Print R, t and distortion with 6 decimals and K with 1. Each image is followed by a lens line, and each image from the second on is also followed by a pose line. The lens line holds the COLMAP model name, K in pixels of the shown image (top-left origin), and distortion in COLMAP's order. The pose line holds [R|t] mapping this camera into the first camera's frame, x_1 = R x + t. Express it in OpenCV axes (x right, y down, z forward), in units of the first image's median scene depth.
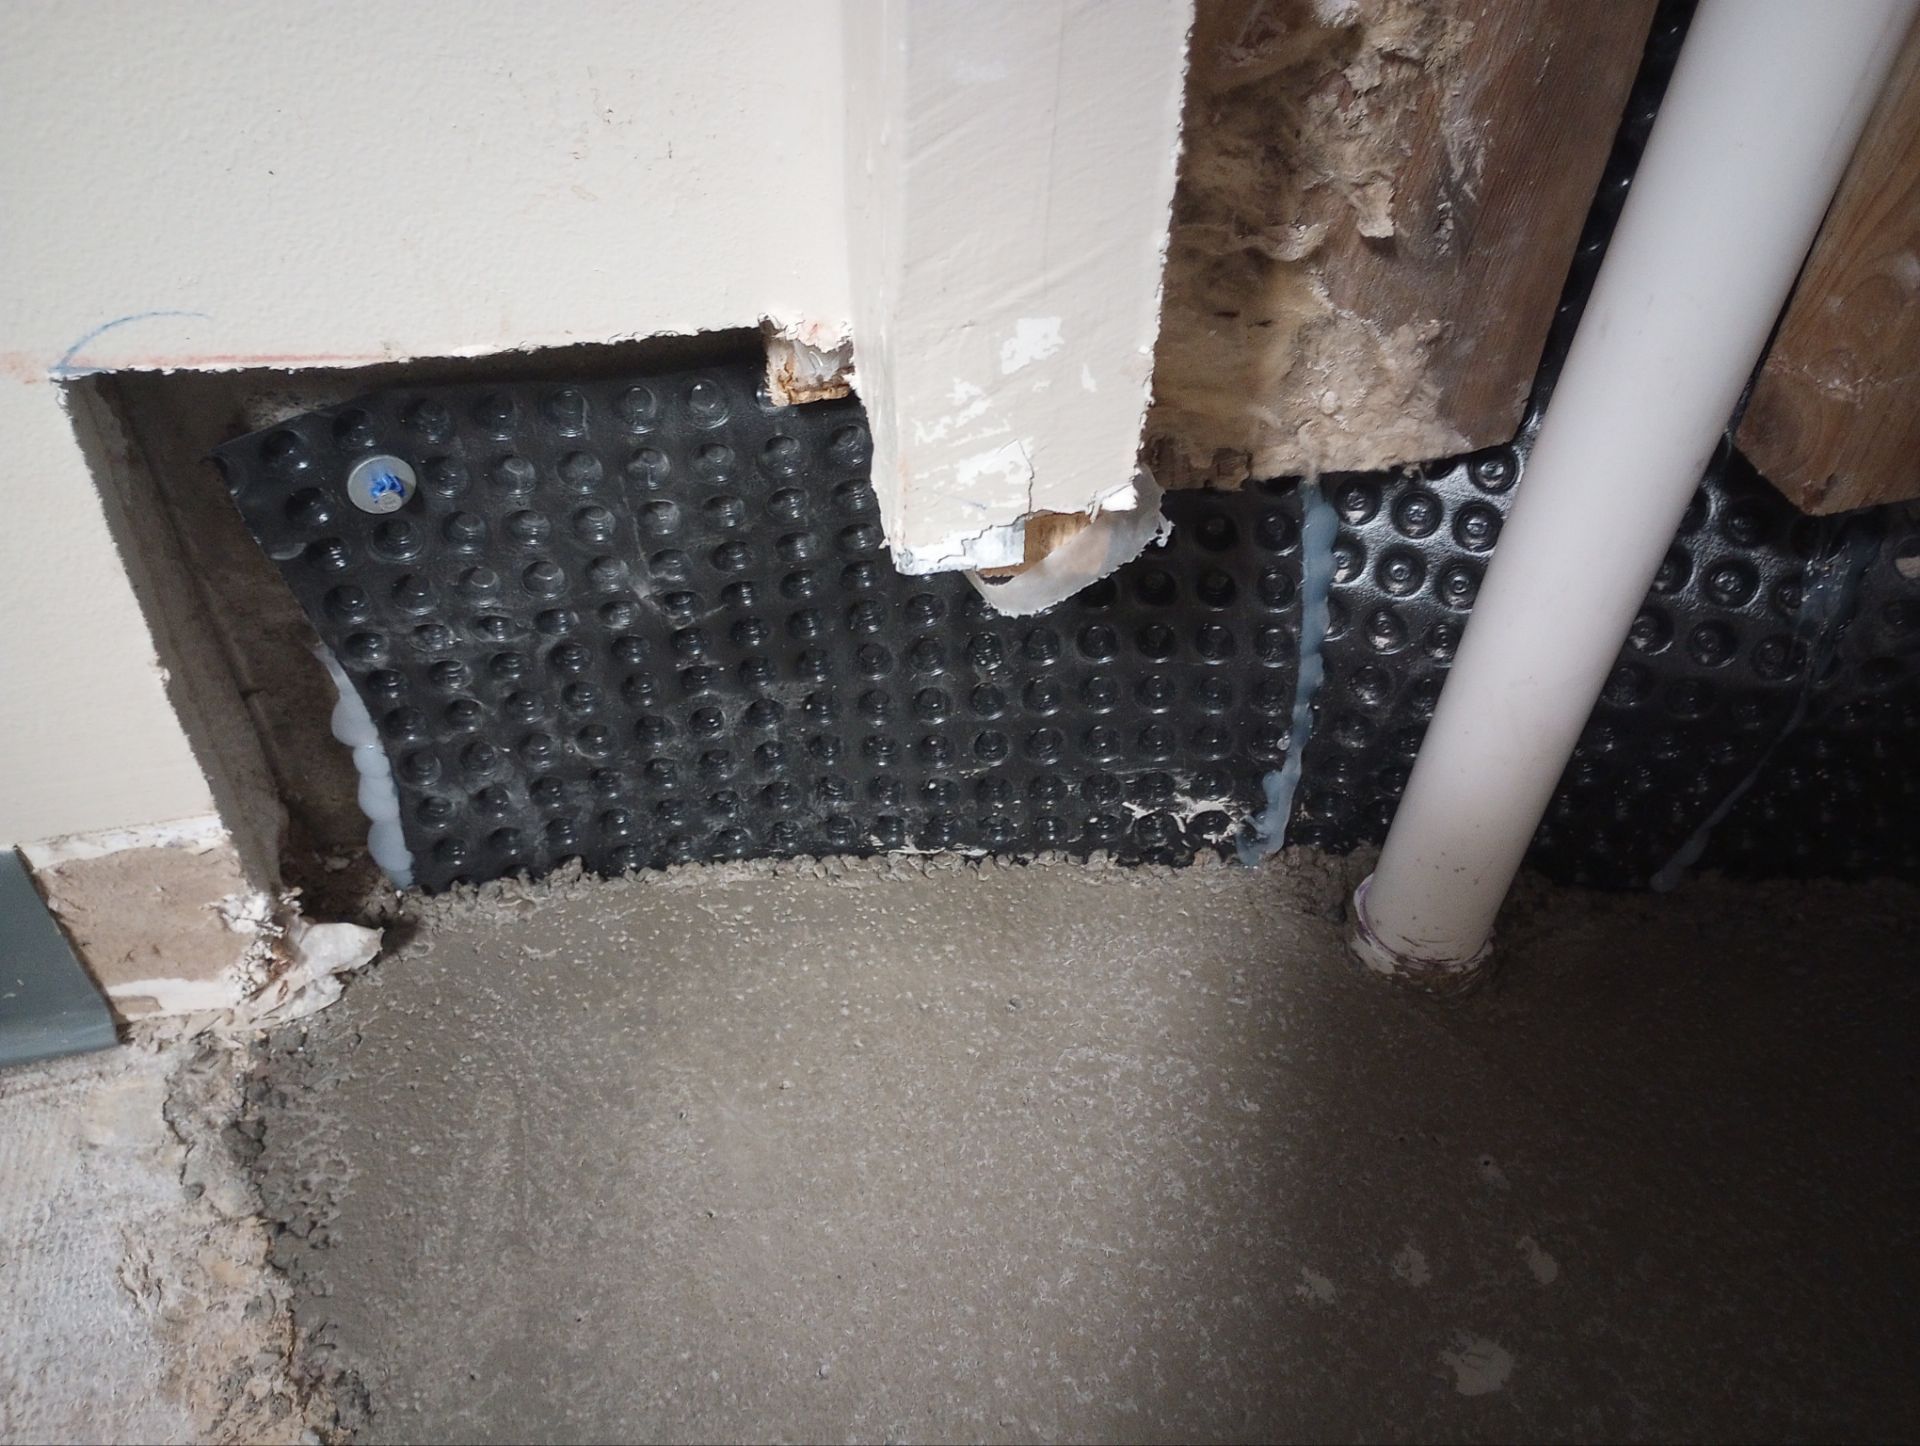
lens RADIAL K [[1588.3, 0, 960.0], [0, 1588.3, 723.0], [0, 0, 1]] dist [0.089496, -0.115206]
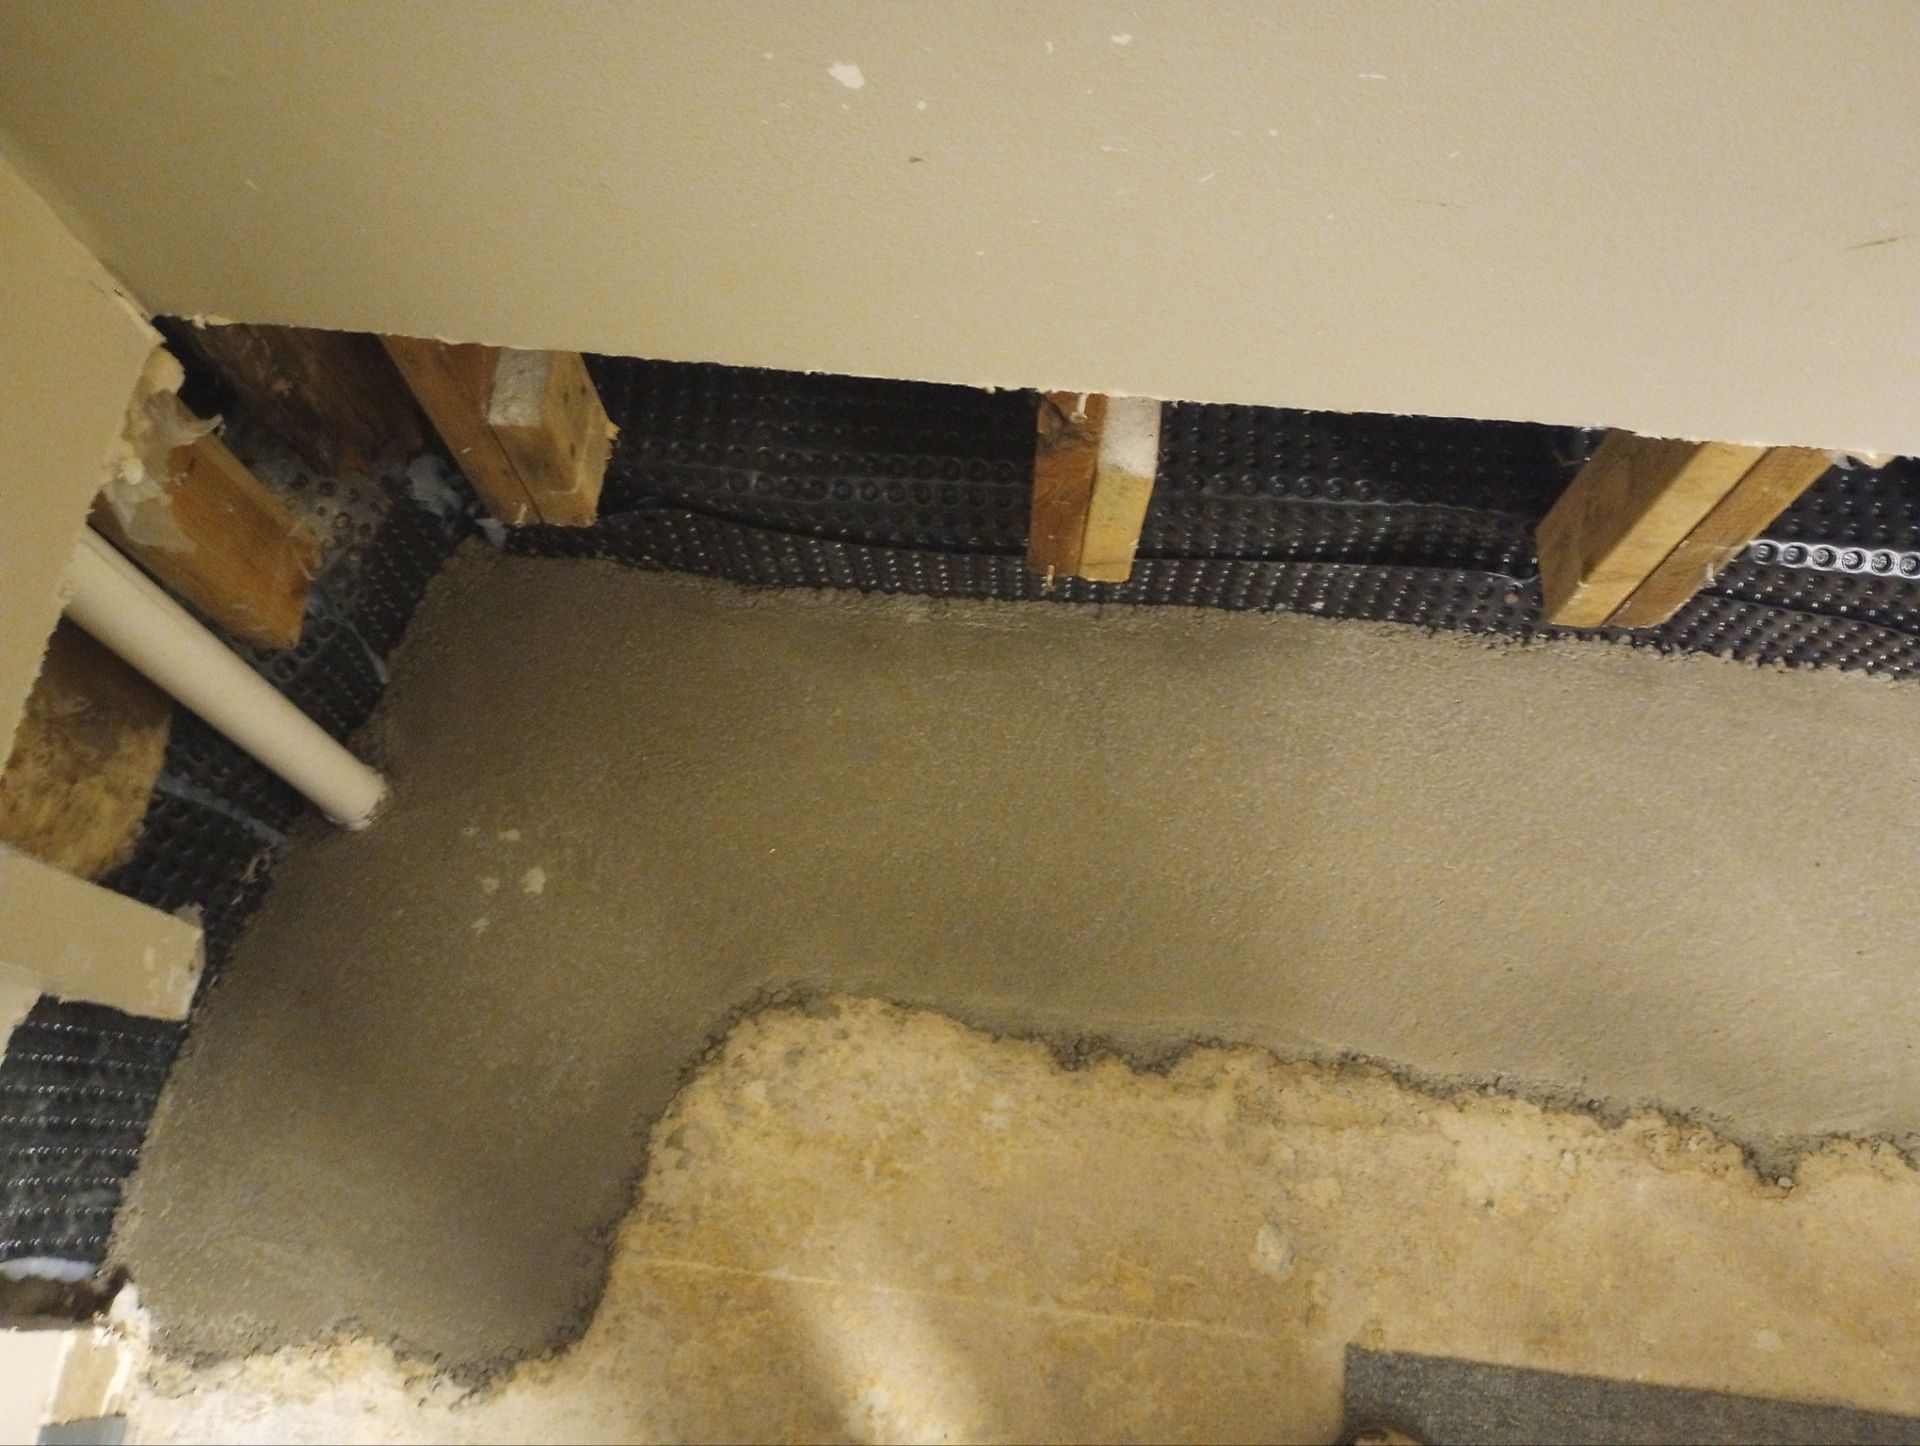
lens RADIAL K [[1588.3, 0, 960.0], [0, 1588.3, 723.0], [0, 0, 1]] dist [0.089496, -0.115206]
pose [[0.342761, -0.898805, 0.273248, 0.072229], [0.691790, 0.438282, 0.573878, -0.608184], [-0.635564, -0.007673, 0.772010, -1.204500]]
